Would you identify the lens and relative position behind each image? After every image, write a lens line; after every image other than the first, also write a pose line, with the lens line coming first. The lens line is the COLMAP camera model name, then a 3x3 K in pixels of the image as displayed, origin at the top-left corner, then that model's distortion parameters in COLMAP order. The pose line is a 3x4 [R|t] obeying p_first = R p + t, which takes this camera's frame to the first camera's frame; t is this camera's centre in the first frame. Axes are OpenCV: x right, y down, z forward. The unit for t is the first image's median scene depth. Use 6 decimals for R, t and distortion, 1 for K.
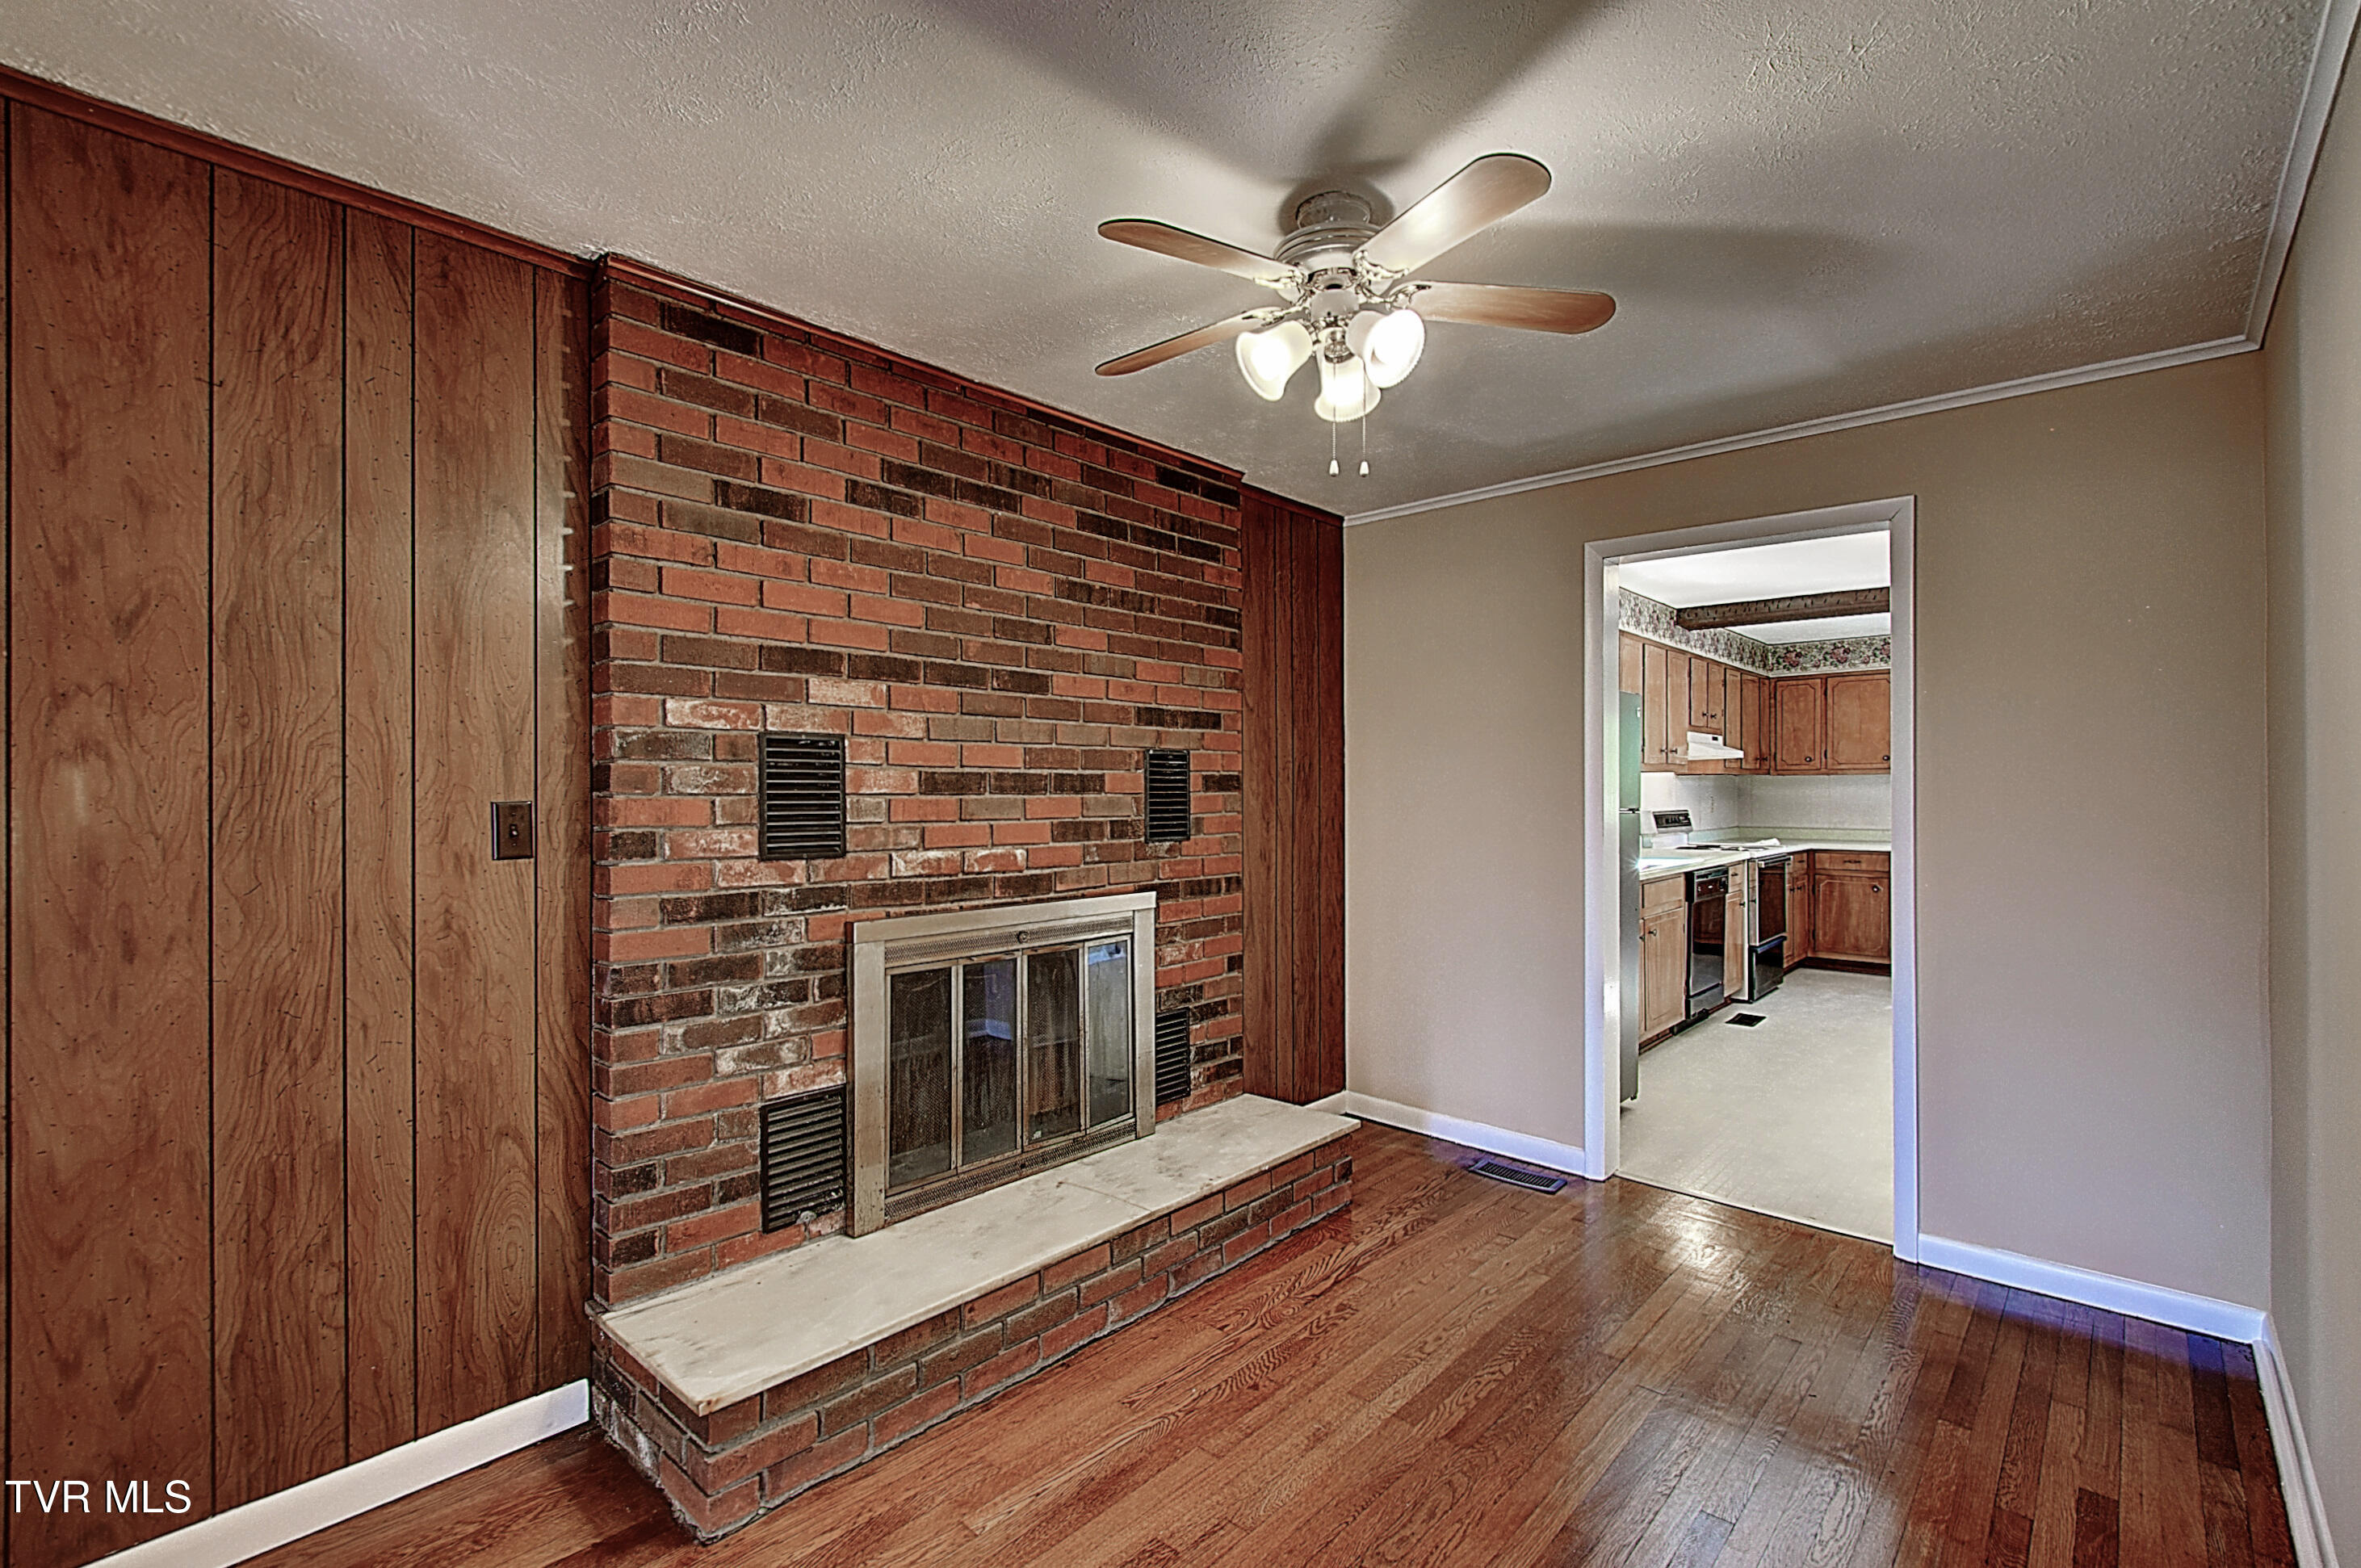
lens RADIAL K [[1057.1, 0, 1174.0], [0, 1057.1, 786.6], [0, 0, 1]] dist [0.008431, -0.009493]
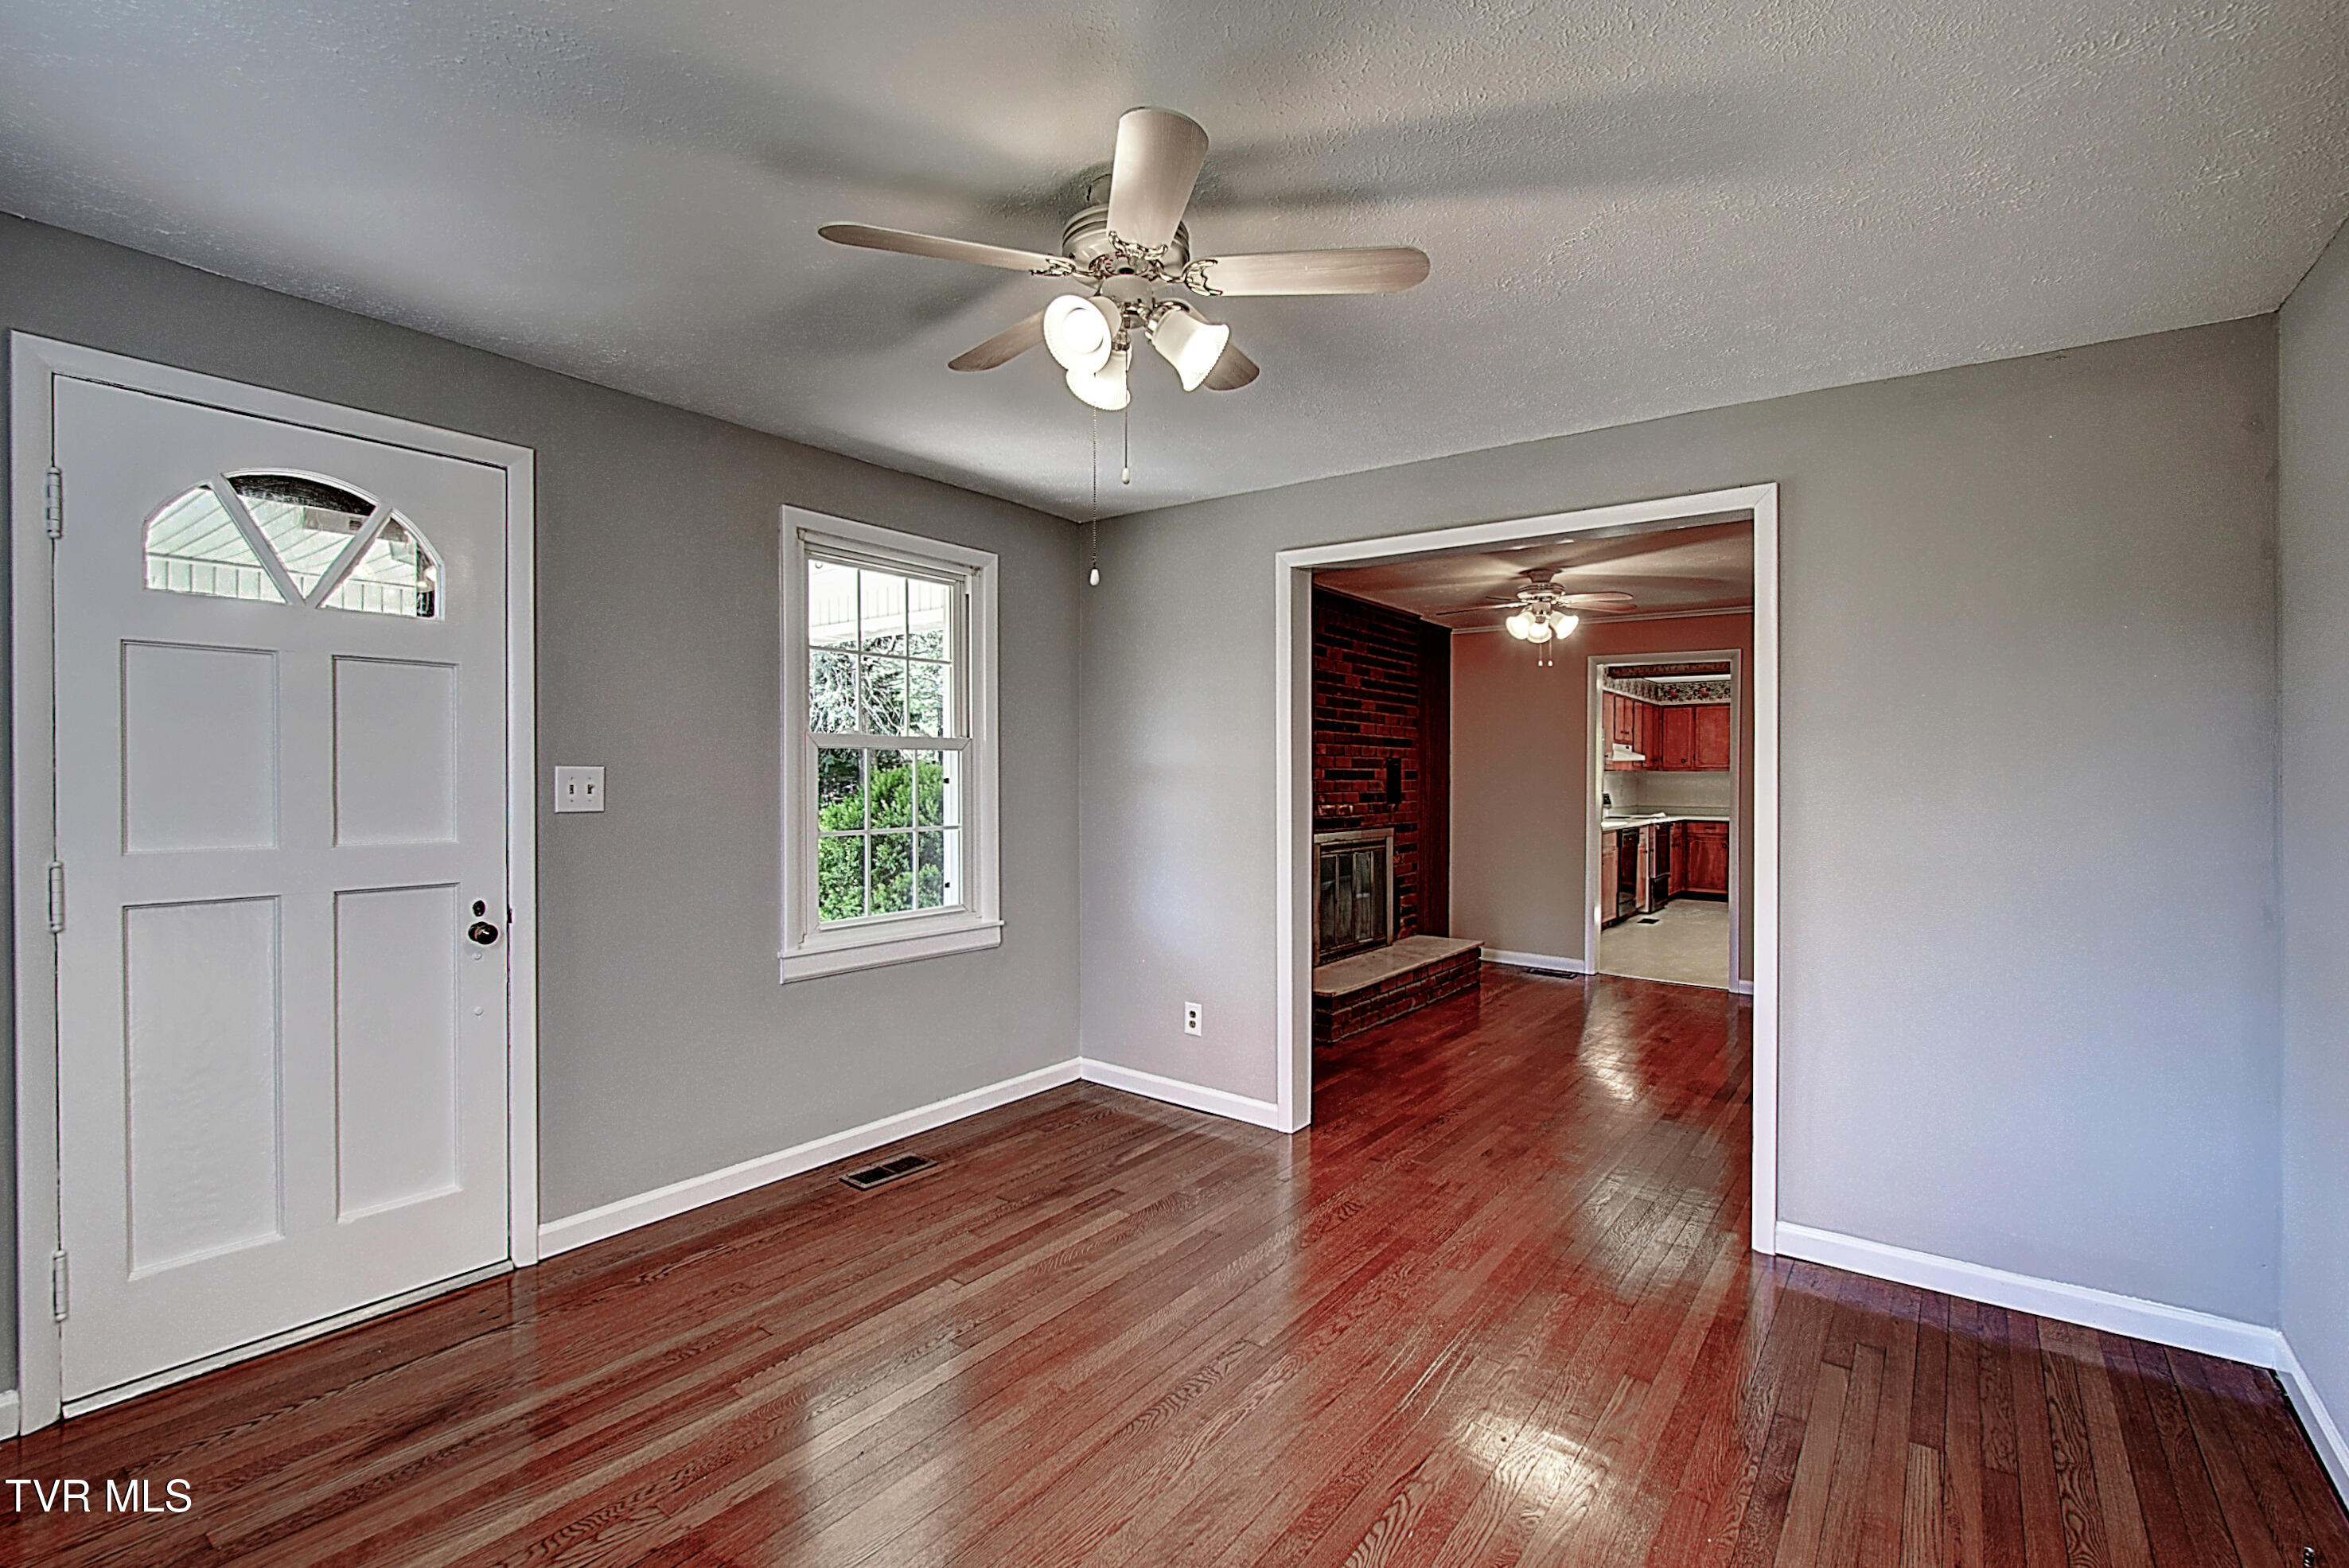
lens RADIAL K [[1051.7, 0, 1168.0], [0, 1051.7, 786.6], [0, 0, 1]] dist [0.008431, -0.009493]
pose [[0.995164, 0.005545, 0.098070, -0.683565], [-0.006567, 0.999927, 0.010101, 0.001444], [-0.098007, -0.010696, 0.995128, -1.034361]]
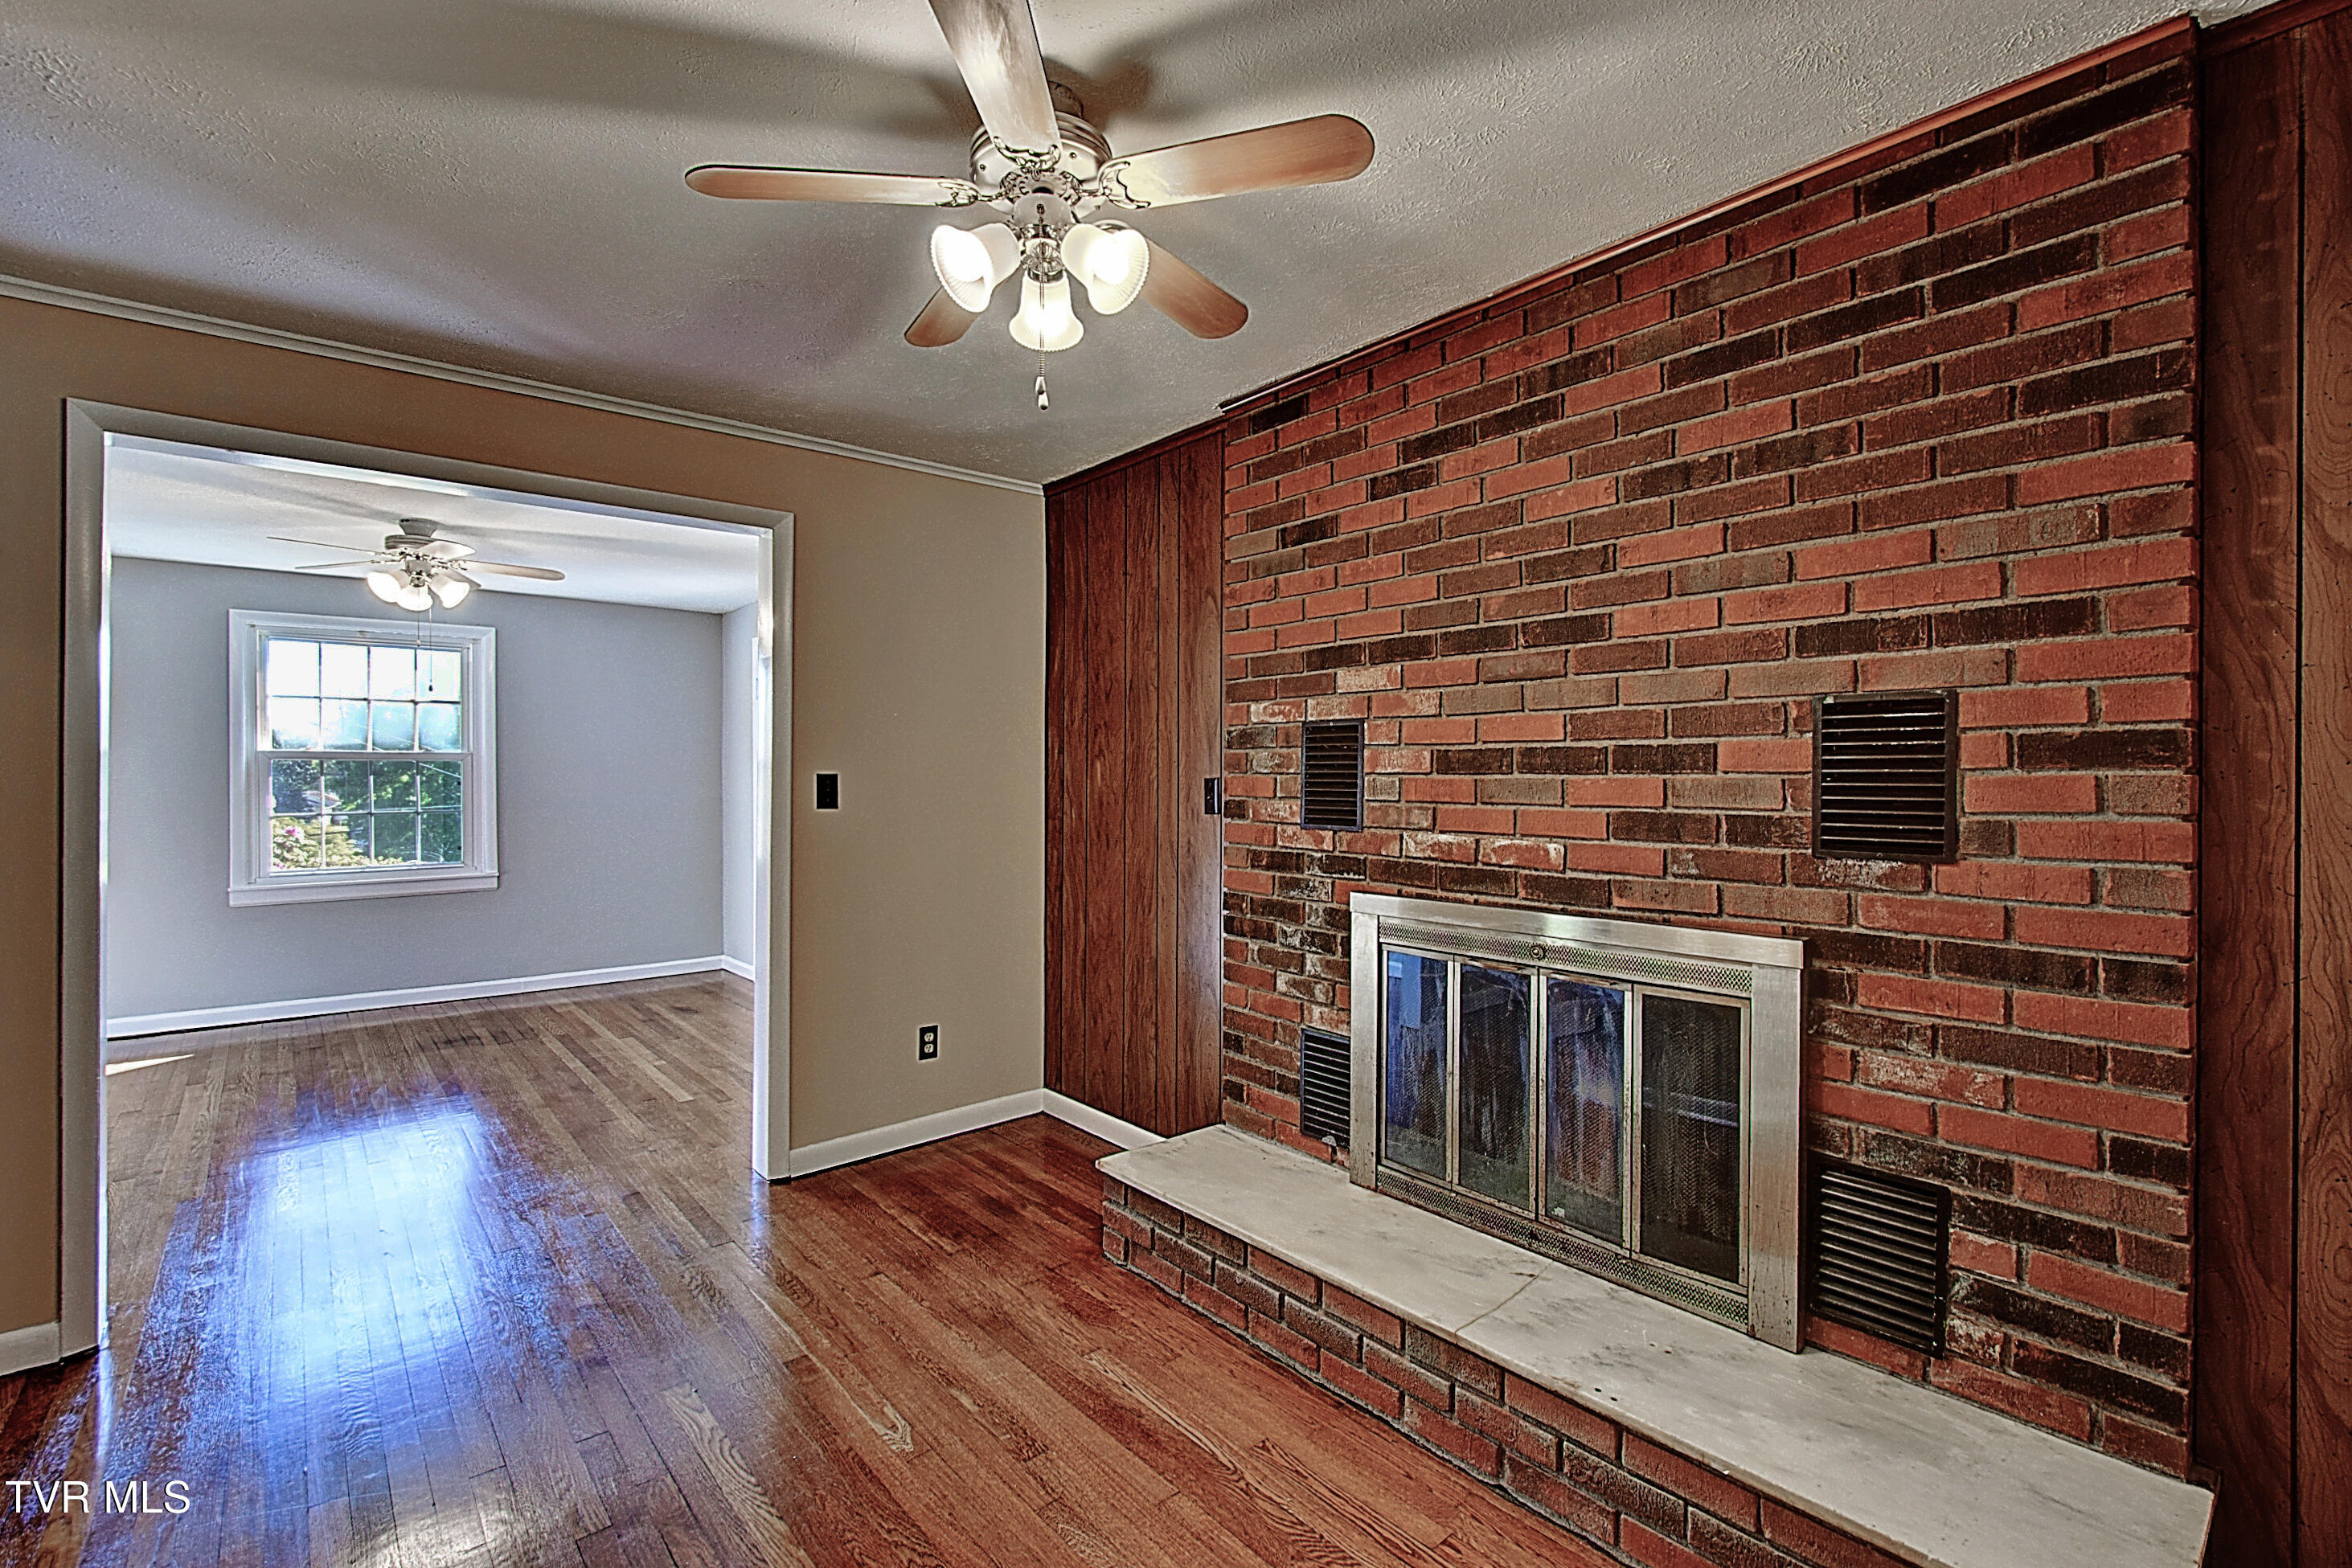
lens RADIAL K [[1037.5, 0, 1176.0], [0, 1037.5, 784.0], [0, 0, 1]] dist [0.015350, -0.009047]
pose [[-0.123732, 0.005838, -0.992299, 0.620526], [0.000882, 0.999983, 0.005773, 0.009482], [0.992315, -0.000161, -0.123735, 0.762601]]
